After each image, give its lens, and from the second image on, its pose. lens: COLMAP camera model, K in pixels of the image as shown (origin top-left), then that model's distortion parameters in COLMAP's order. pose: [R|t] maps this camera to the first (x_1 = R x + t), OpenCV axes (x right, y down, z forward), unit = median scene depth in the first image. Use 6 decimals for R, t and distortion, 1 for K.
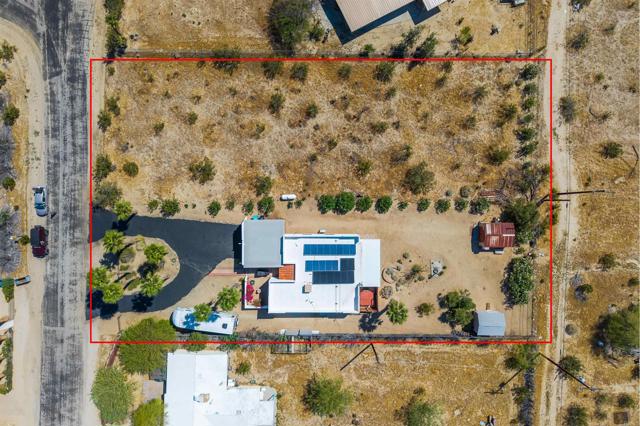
lens RADIAL K [[443.6, 0, 320.5], [0, 443.6, 199.0], [0, 0, 1]] dist [0.001614, -0.001435]
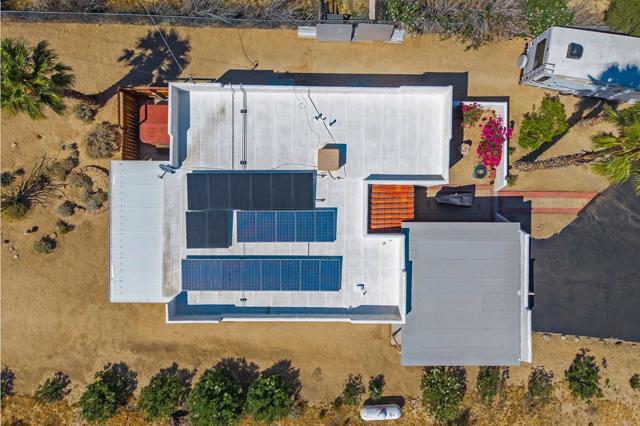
lens RADIAL K [[443.6, 0, 320.5], [0, 443.6, 199.0], [0, 0, 1]] dist [0.001614, -0.001435]
pose [[-0.999110, -0.006541, -0.041661, -0.007865], [0.005566, -0.999709, 0.023469, 0.157601], [-0.041803, 0.023216, 0.998856, 0.645141]]
